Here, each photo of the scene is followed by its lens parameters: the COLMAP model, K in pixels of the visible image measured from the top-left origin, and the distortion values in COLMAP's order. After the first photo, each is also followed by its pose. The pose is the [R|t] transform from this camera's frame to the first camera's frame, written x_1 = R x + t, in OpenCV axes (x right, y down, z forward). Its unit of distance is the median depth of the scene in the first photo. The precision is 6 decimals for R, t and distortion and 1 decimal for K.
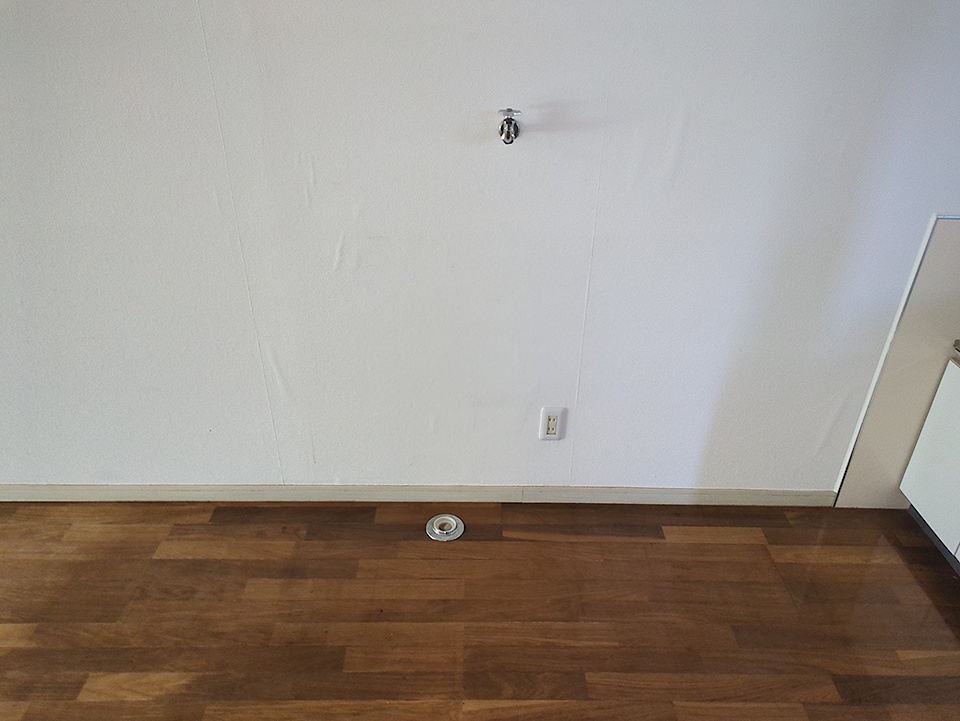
lens RADIAL K [[715.7, 0, 486.1], [0, 715.7, 355.1], [0, 0, 1]] dist [0.049503, -0.038692]
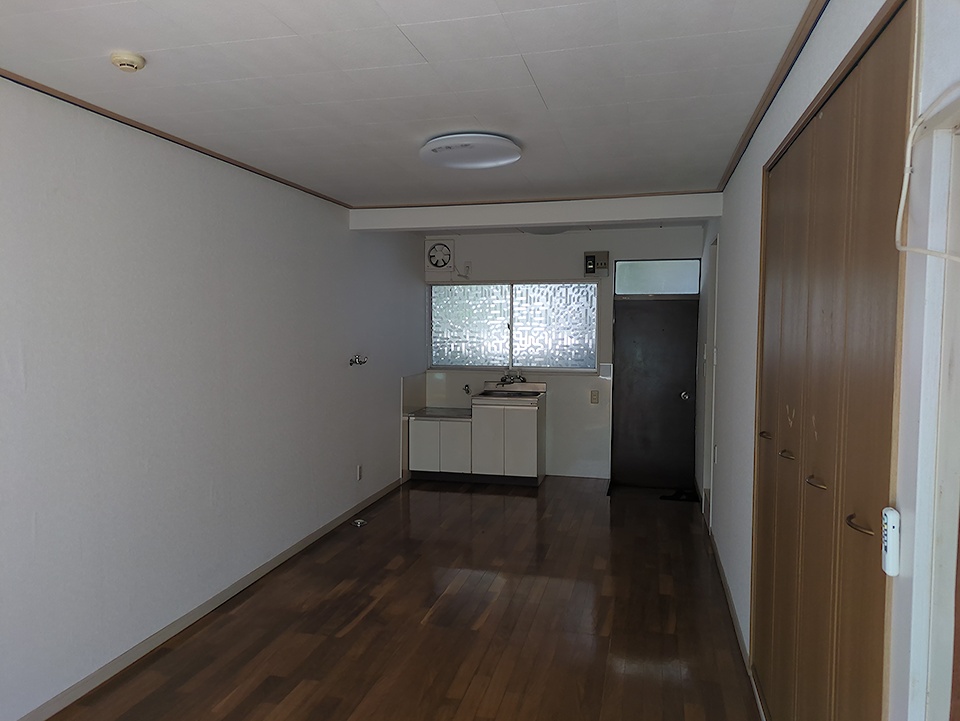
lens RADIAL K [[715.7, 0, 460.2], [0, 715.7, 368.0], [0, 0, 1]] dist [0.049503, -0.038692]
pose [[0.259713, -0.076336, 0.962664, -2.466677], [0.451718, 0.890688, -0.051239, 0.064034], [-0.853522, 0.448160, 0.265806, -0.161039]]
